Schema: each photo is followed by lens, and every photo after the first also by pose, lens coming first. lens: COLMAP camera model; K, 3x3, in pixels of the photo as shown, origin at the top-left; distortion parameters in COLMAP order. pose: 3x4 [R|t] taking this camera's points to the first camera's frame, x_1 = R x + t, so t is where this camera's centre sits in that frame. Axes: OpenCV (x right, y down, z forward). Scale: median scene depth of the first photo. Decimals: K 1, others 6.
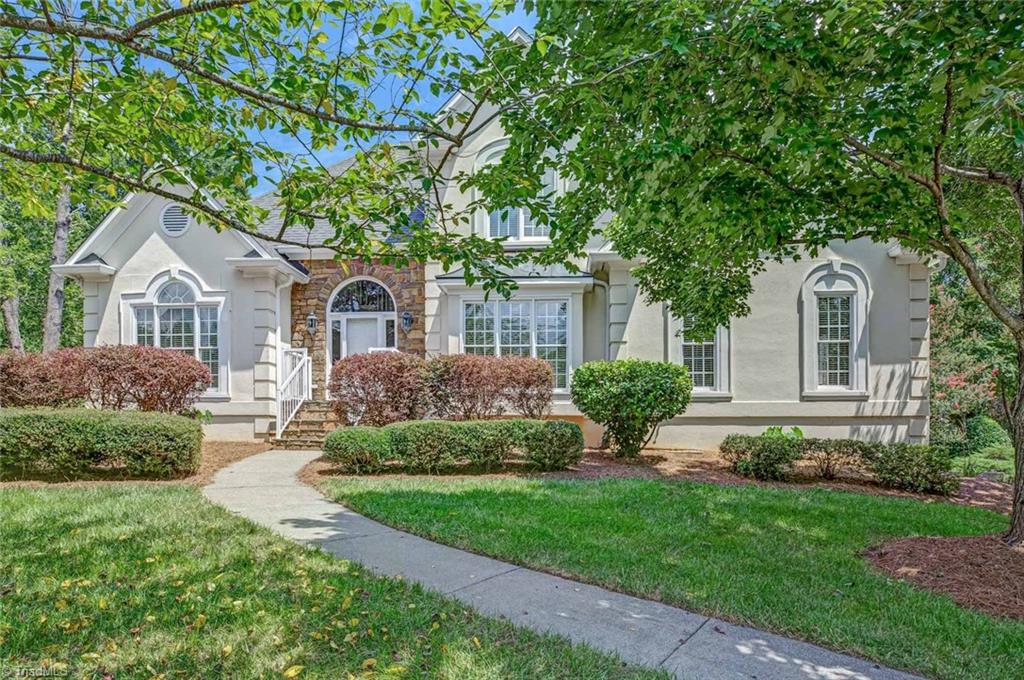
lens RADIAL K [[608.6, 0, 512.4], [0, 608.6, 437.7], [0, 0, 1]] dist [-0.001611, 0.001006]
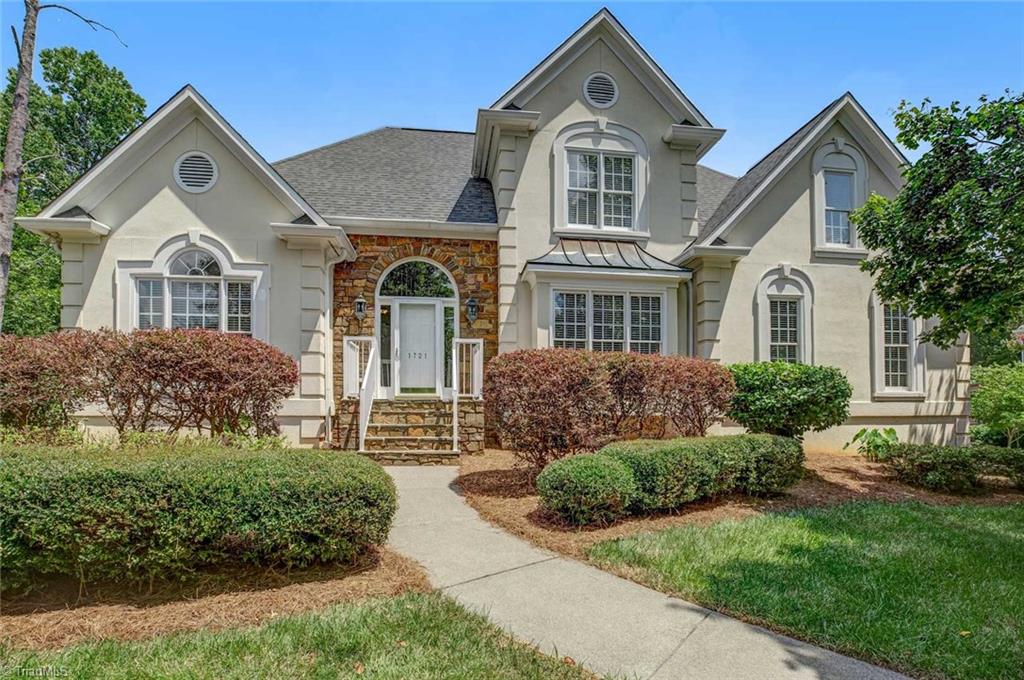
lens RADIAL K [[498.2, 0, 513.9], [0, 498.2, 403.1], [0, 0, 1]] dist [-0.019263, 0.000670]
pose [[0.975941, -0.000451, 0.218036, -0.289023], [0.002905, 0.999936, -0.010934, -0.046314], [-0.218017, 0.011305, 0.975880, 0.281446]]
